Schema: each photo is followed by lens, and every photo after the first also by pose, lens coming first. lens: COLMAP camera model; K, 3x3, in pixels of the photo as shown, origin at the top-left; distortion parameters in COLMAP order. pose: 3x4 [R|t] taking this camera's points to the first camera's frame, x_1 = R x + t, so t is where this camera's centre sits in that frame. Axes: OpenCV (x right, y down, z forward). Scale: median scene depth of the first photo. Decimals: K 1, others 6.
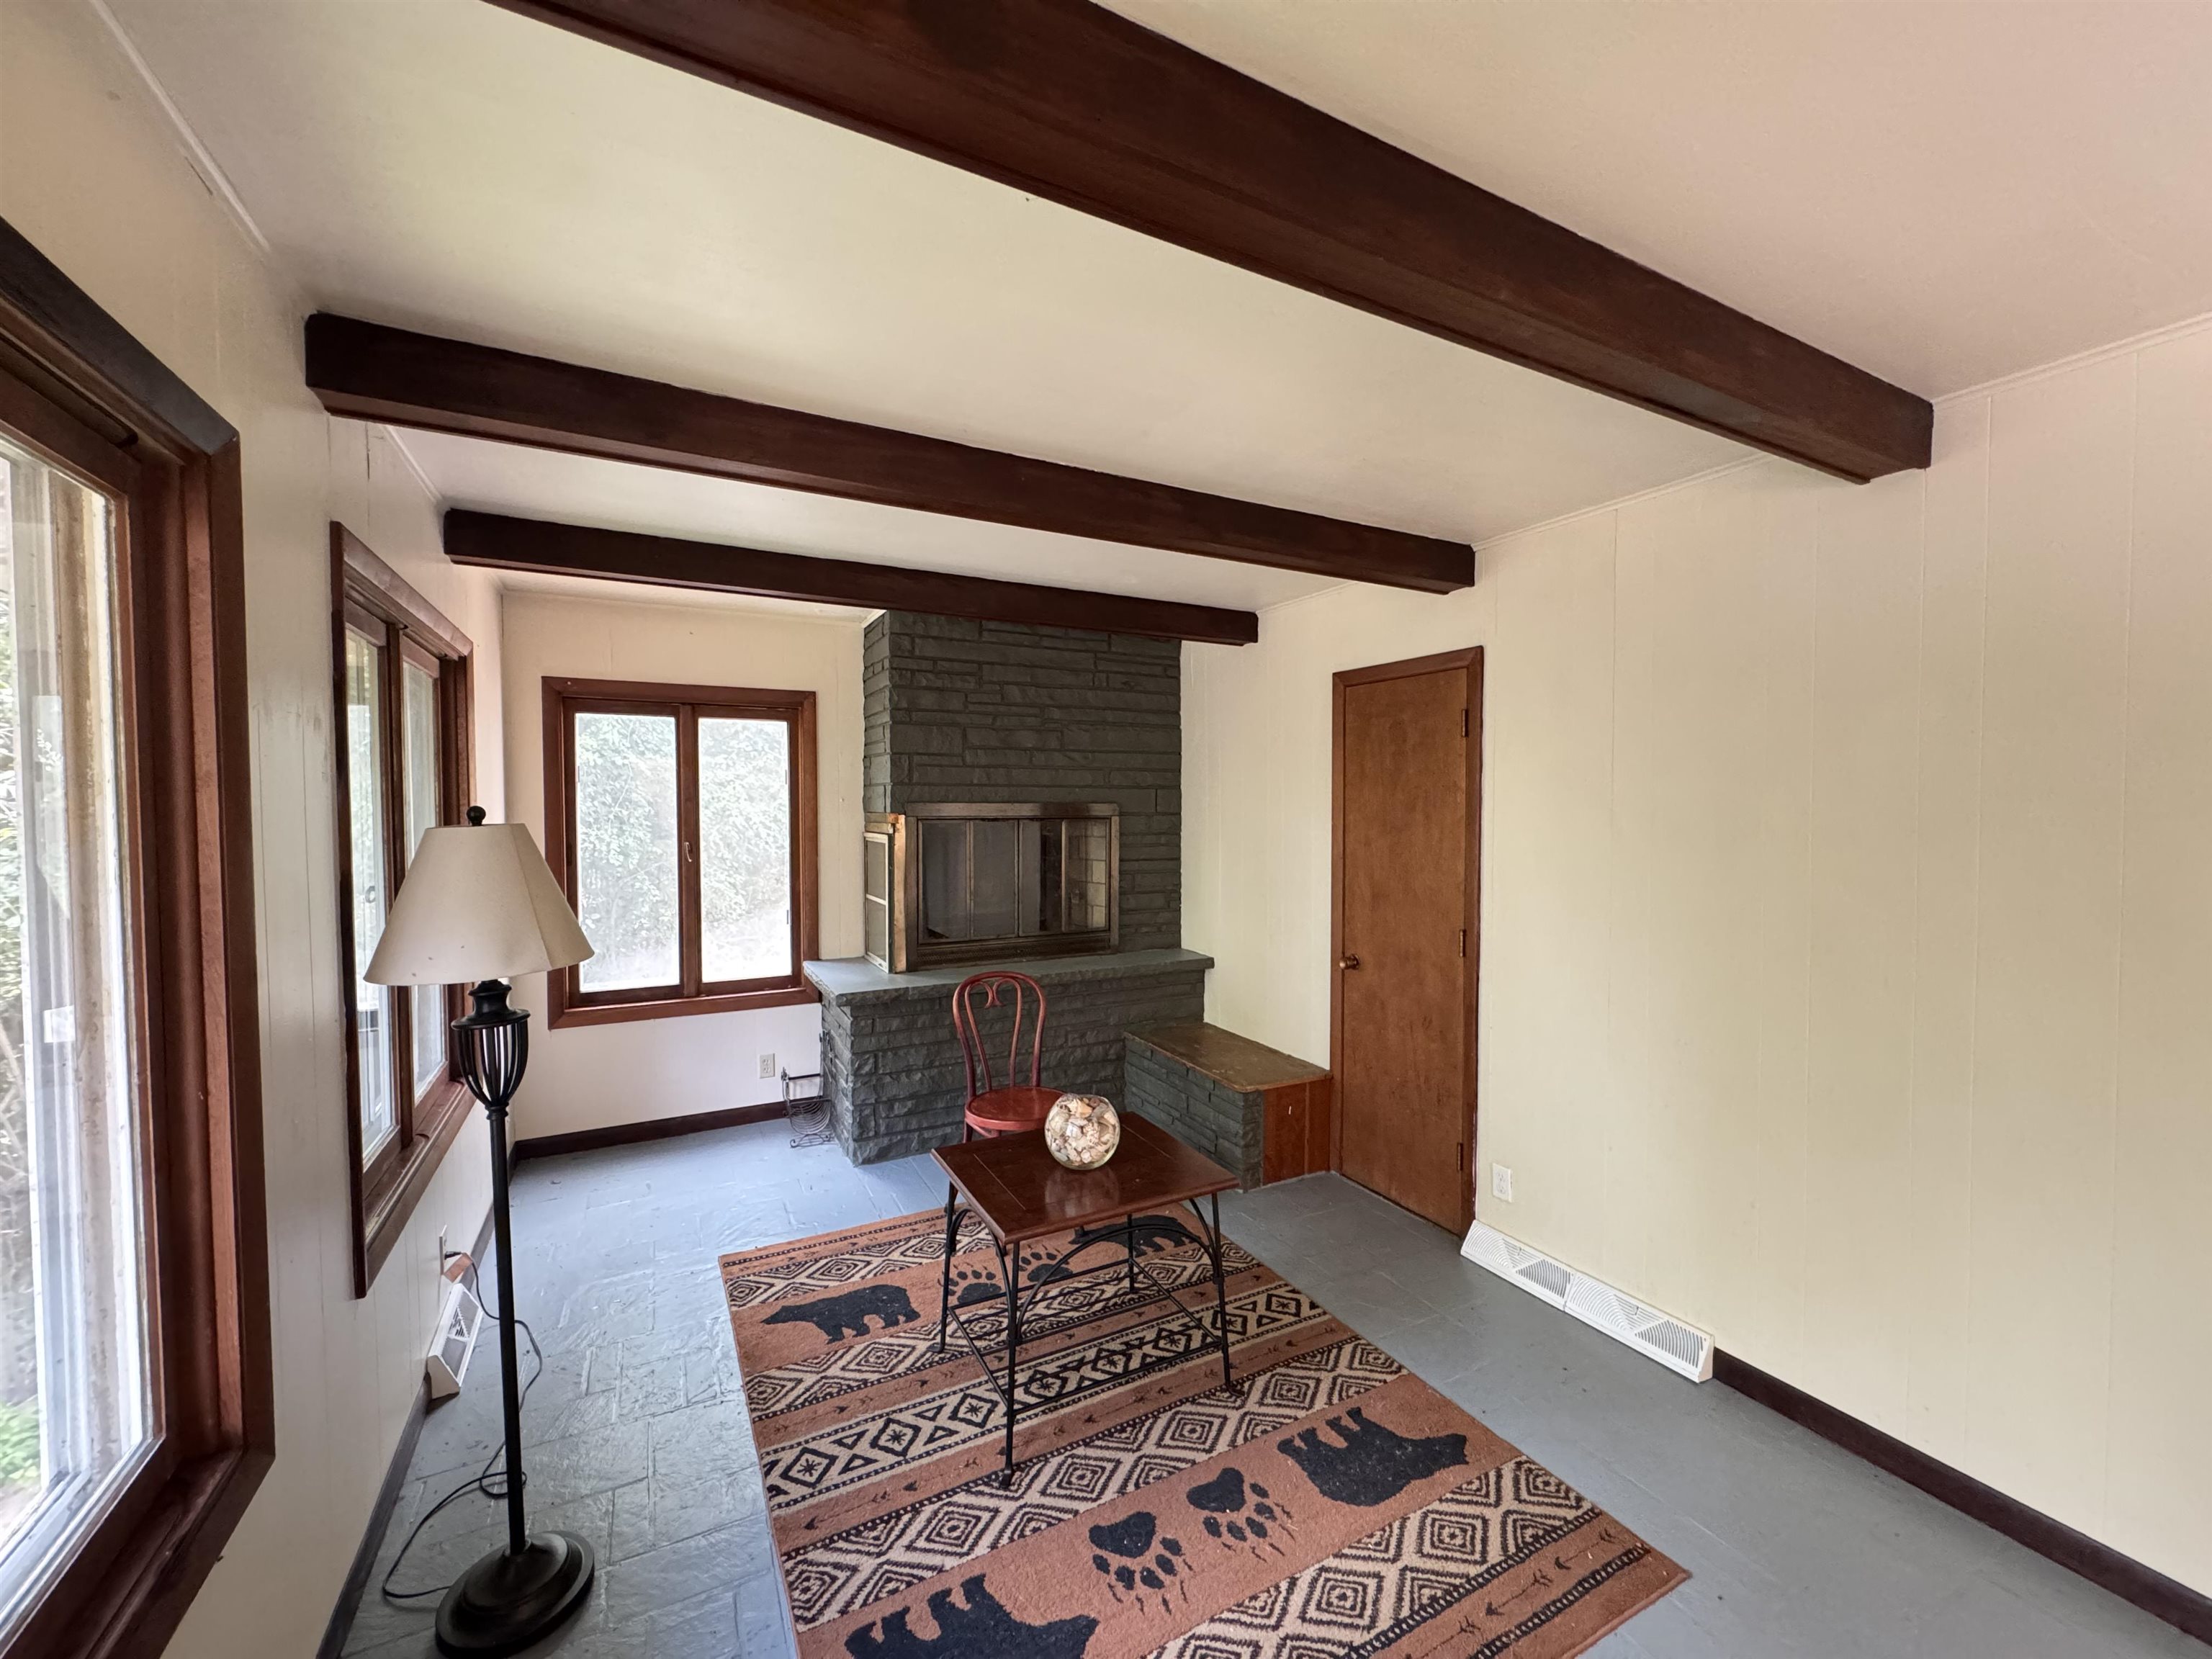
lens RADIAL K [[881.4, 0, 1102.3], [0, 881.4, 828.2], [0, 0, 1]] dist [-0.001581, 0.000741]
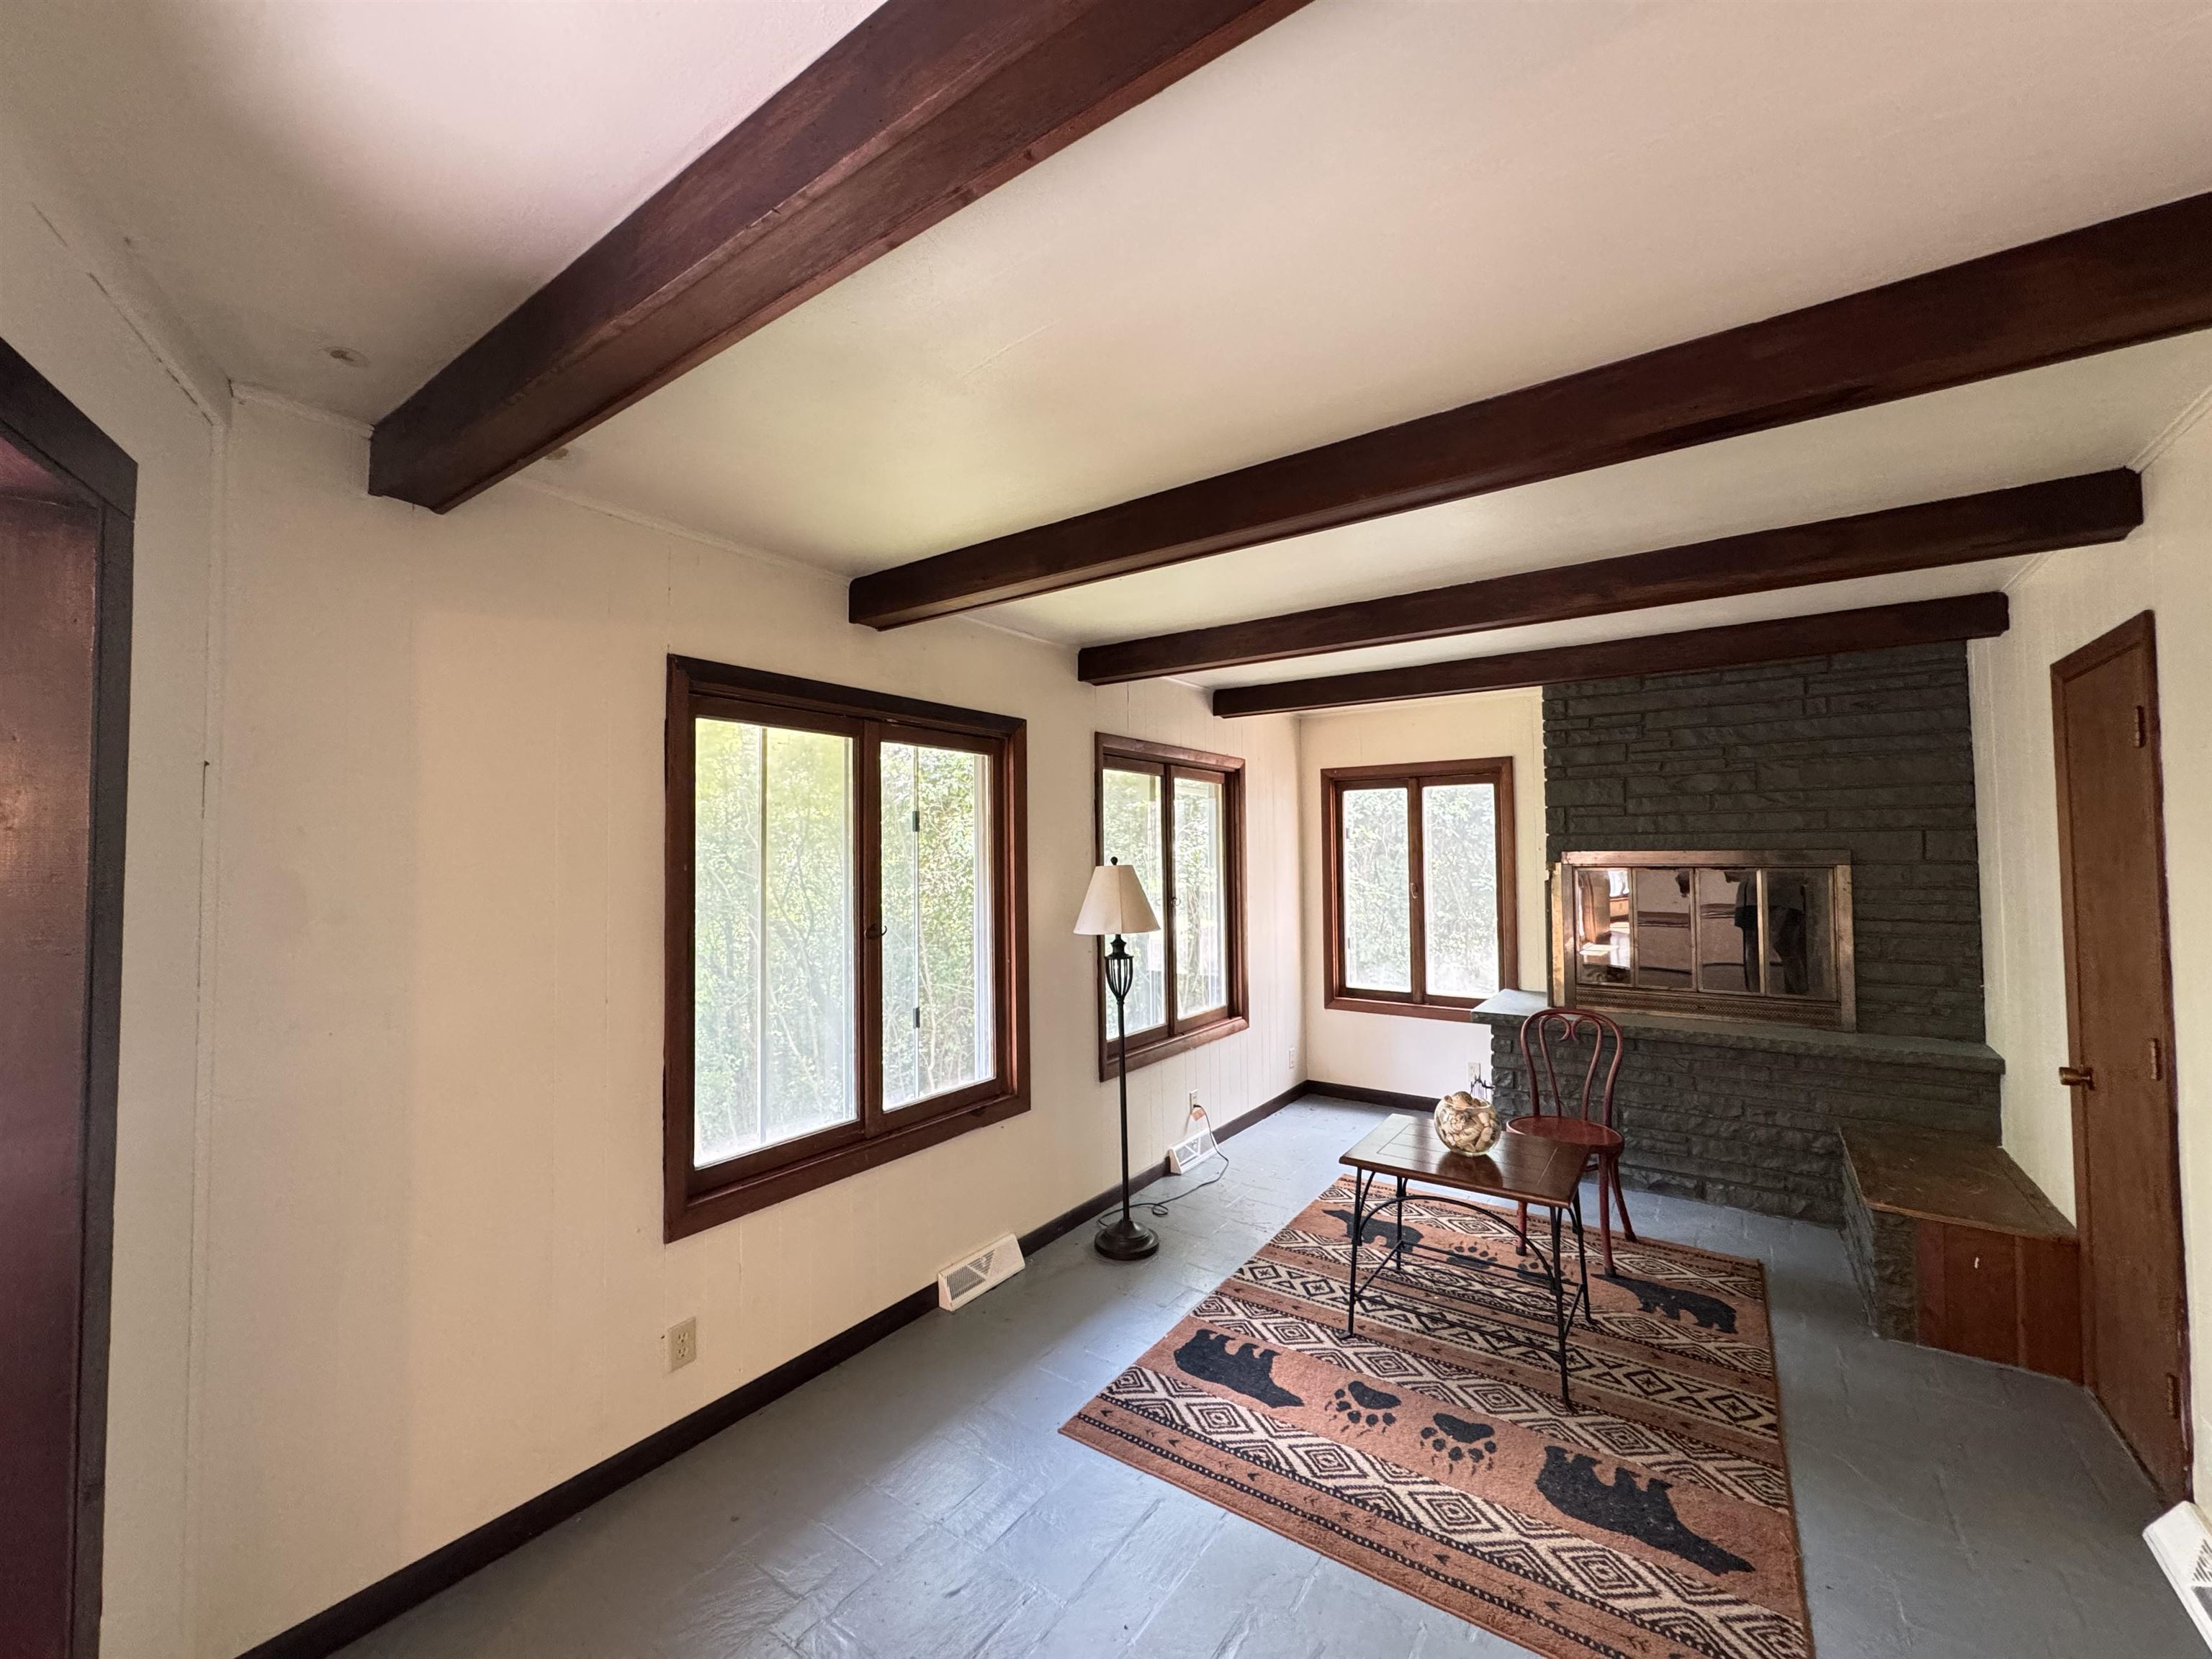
lens RADIAL K [[881.4, 0, 1102.3], [0, 881.4, 828.2], [0, 0, 1]] dist [-0.001581, 0.000741]
pose [[0.449249, -0.032986, -0.892797, 0.507047], [-0.017564, 0.998799, -0.045741, 0.002219], [0.893234, 0.036230, 0.448130, -0.000364]]
